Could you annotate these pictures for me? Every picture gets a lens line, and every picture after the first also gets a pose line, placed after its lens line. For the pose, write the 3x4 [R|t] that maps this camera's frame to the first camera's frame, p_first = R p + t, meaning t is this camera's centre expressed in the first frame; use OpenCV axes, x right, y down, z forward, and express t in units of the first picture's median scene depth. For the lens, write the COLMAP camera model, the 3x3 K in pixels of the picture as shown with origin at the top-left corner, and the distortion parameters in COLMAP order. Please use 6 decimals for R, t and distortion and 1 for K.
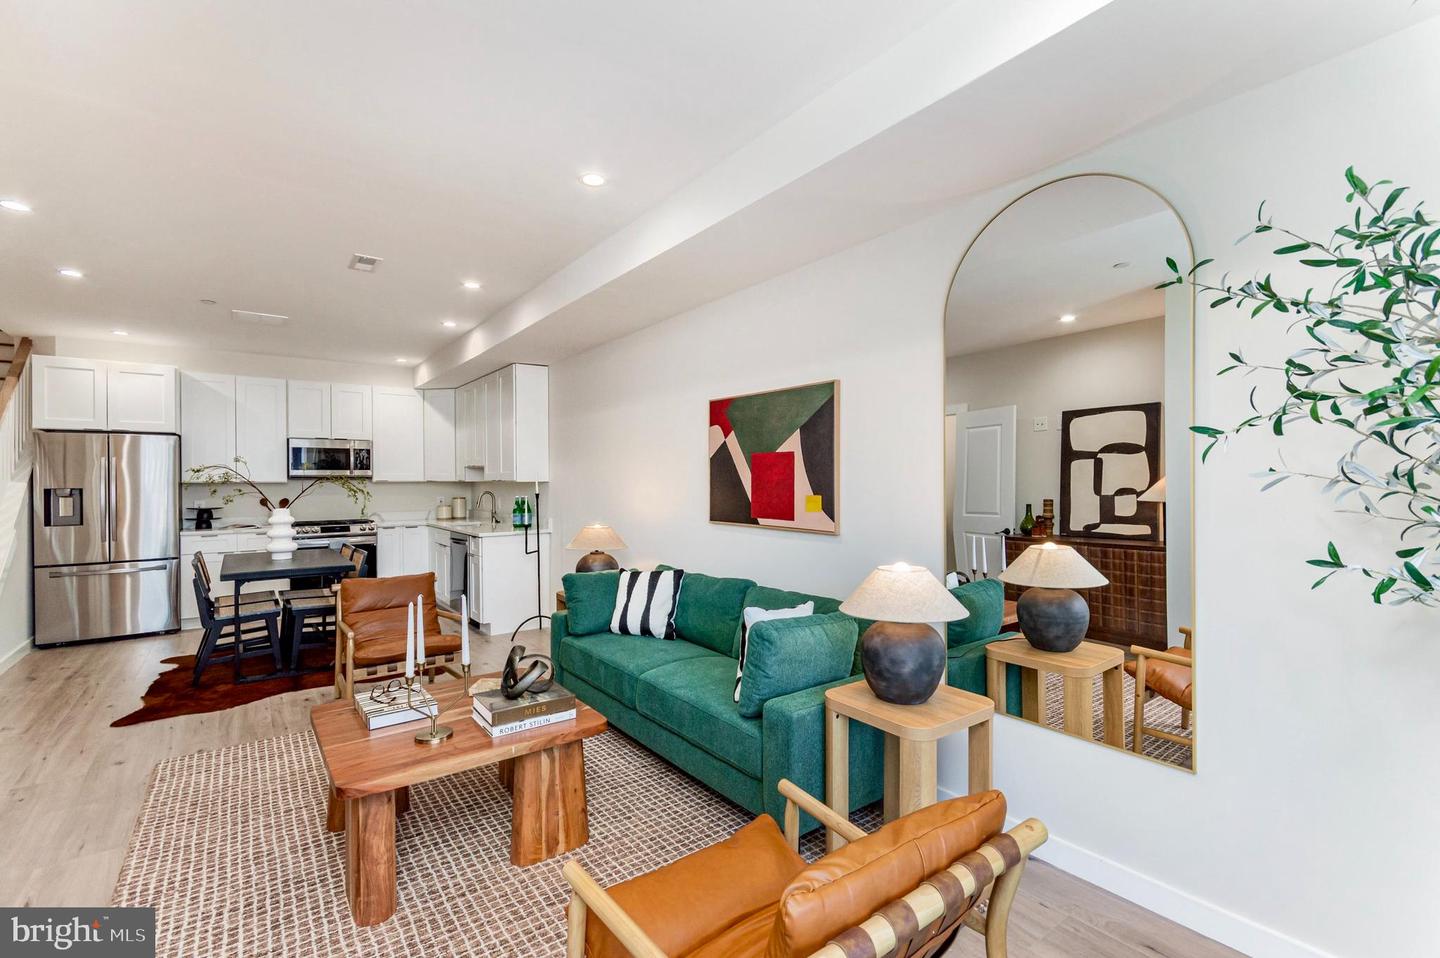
lens RADIAL K [[651.0, 0, 716.9], [0, 651.0, 483.0], [0, 0, 1]] dist [0.008268, -0.001254]
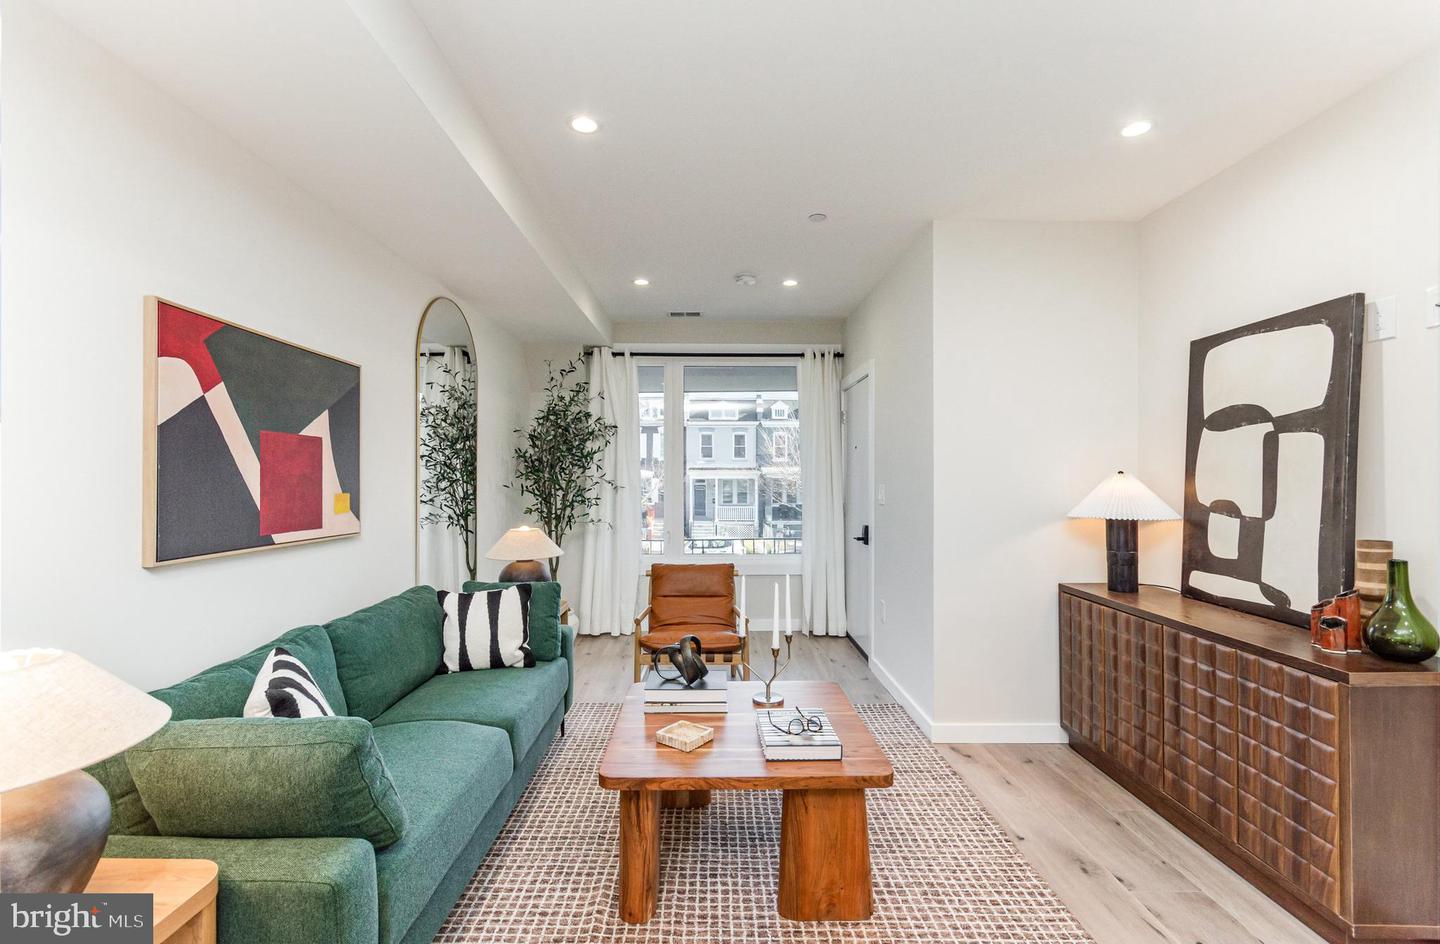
lens RADIAL K [[647.5, 0, 710.6], [0, 647.5, 474.8], [0, 0, 1]] dist [0.005985, -0.002665]
pose [[-0.818112, 0.011775, 0.574939, -0.396890], [0.012215, 0.999921, -0.003096, 0.001966], [-0.574930, 0.004490, -0.818191, 0.780847]]
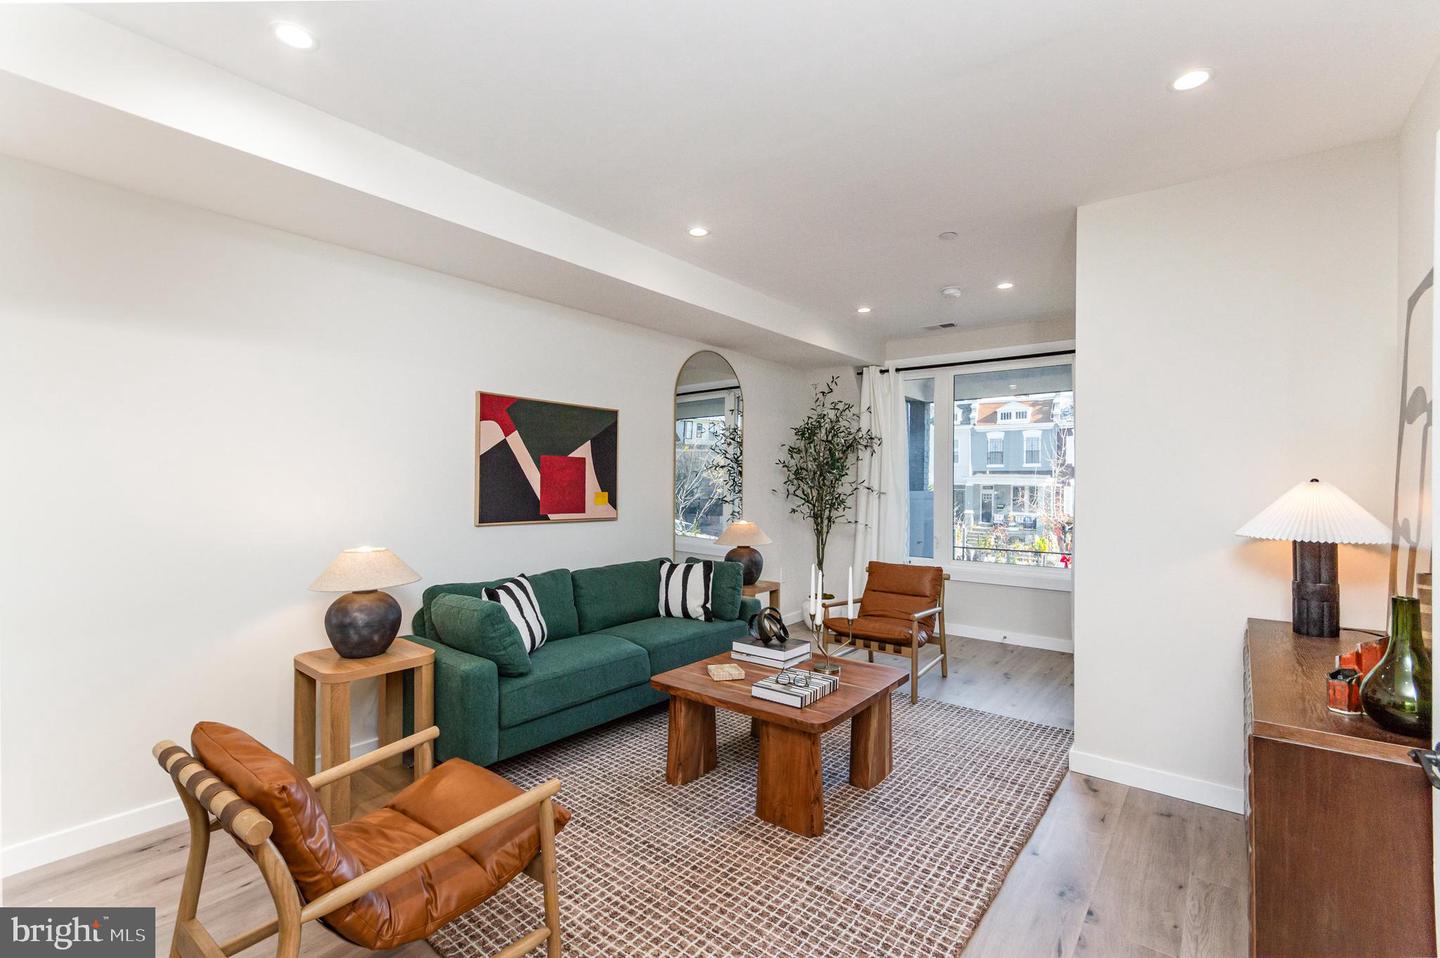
lens RADIAL K [[651.0, 0, 710.5], [0, 651.0, 481.3], [0, 0, 1]] dist [0.008268, -0.001254]
pose [[-0.265131, 0.010042, 0.964160, -0.664035], [0.003197, 0.999949, -0.009536, 0.005628], [-0.964207, 0.000554, -0.265150, 0.630914]]
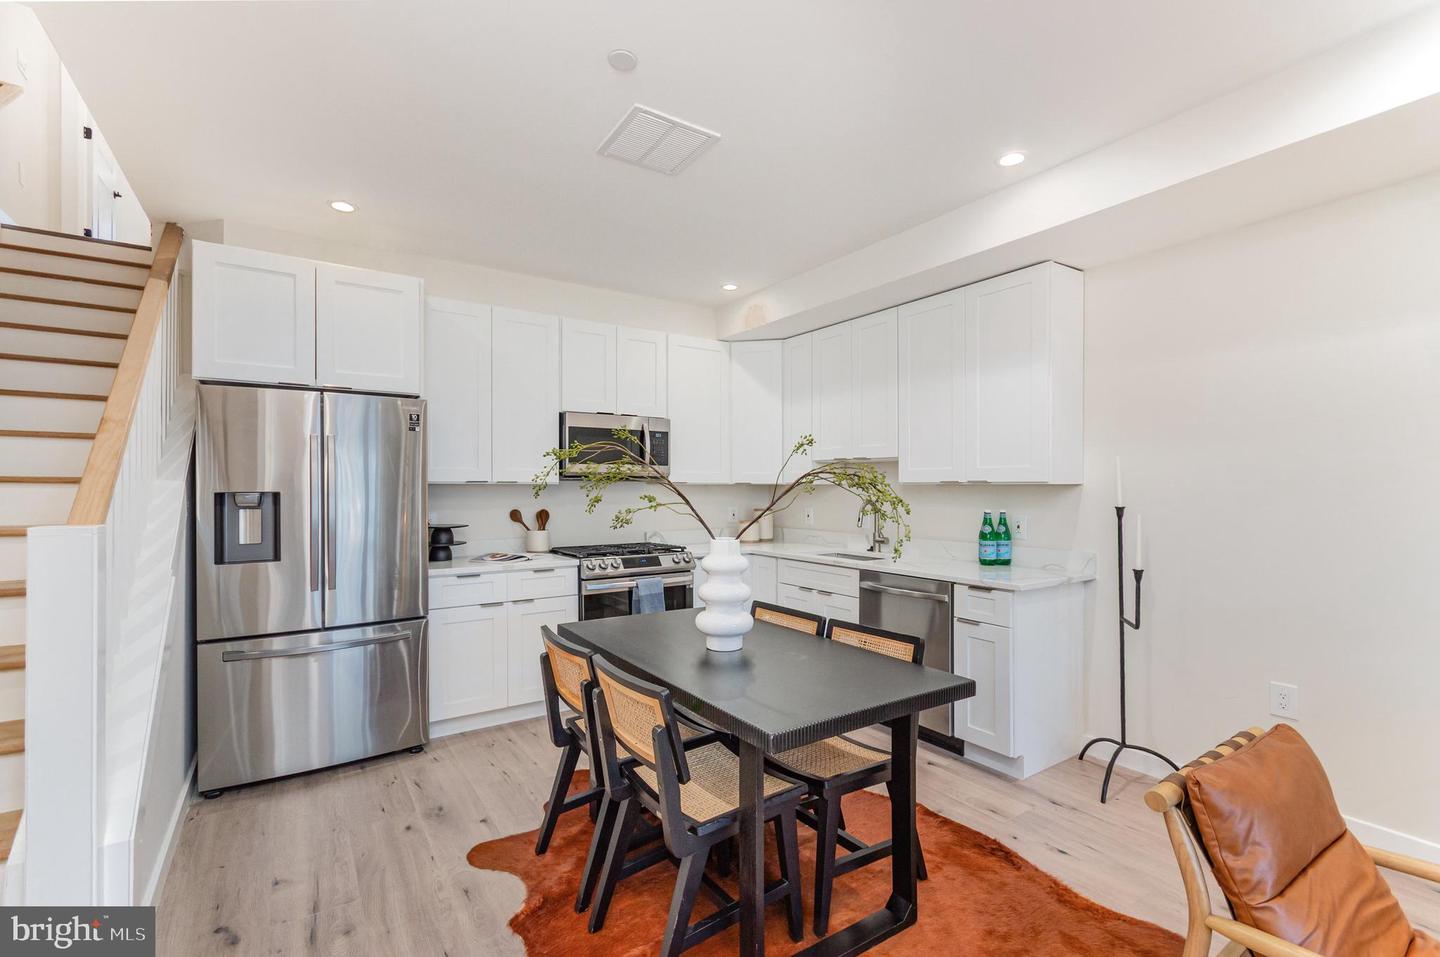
lens RADIAL K [[651.0, 0, 717.9], [0, 651.0, 486.1], [0, 0, 1]] dist [0.008268, -0.001254]
pose [[0.998947, 0.004473, -0.045664, -0.573909], [-0.004782, 0.999966, -0.006660, 0.004875], [0.045633, 0.006872, 0.998935, 0.473686]]
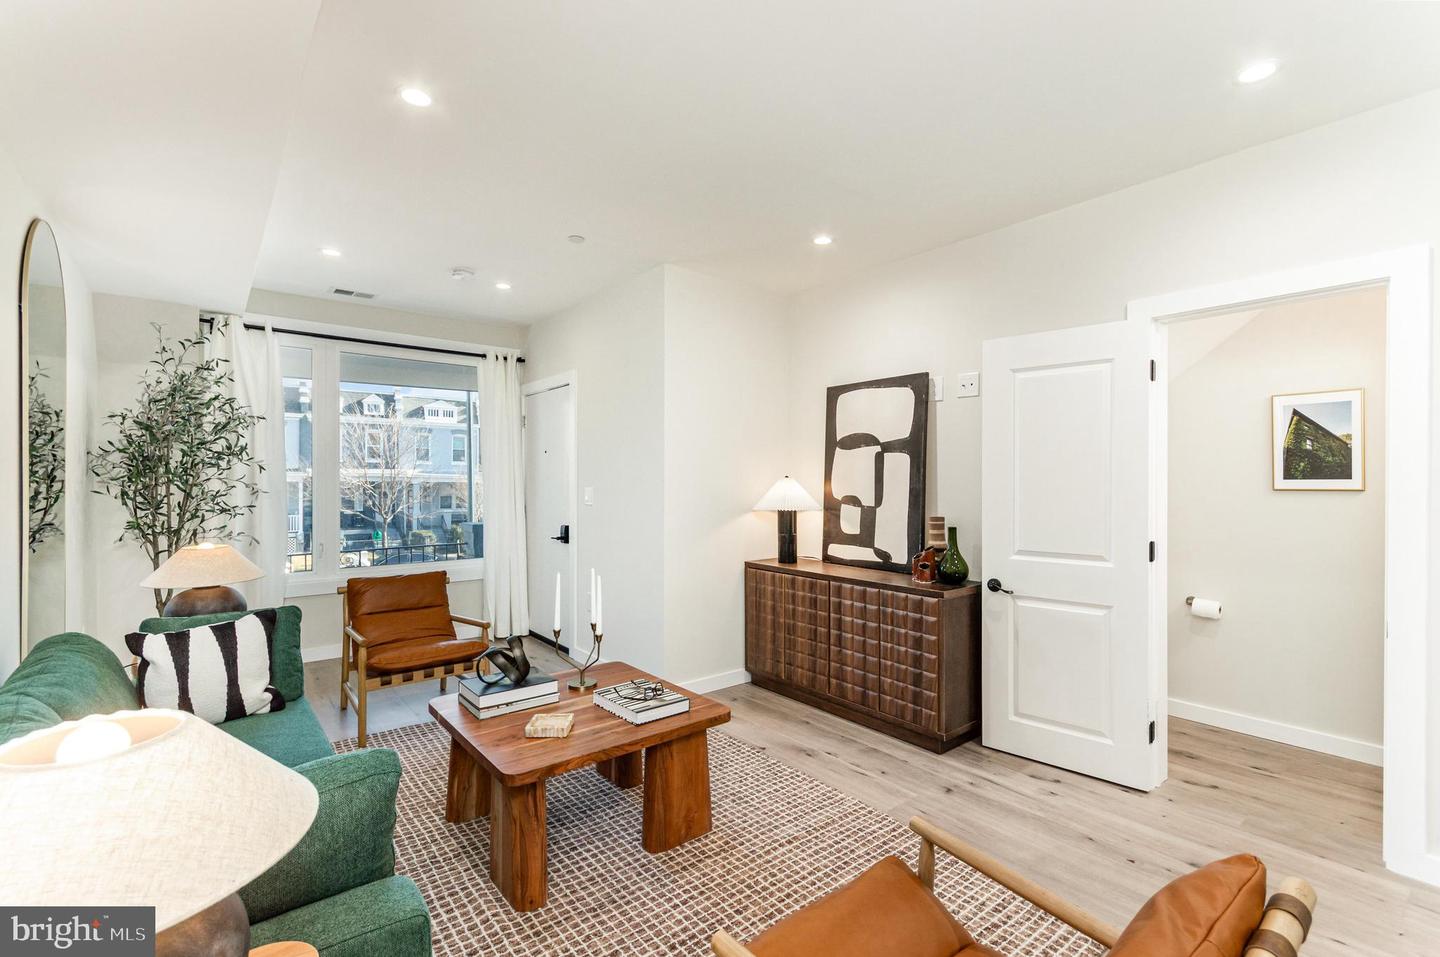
lens RADIAL K [[651.0, 0, 723.0], [0, 651.0, 483.3], [0, 0, 1]] dist [0.008268, -0.001254]
pose [[-0.998063, 0.008860, -0.061571, -0.248907], [0.008113, 0.999891, 0.012374, -0.000013], [0.061674, 0.011850, -0.998026, 0.884962]]
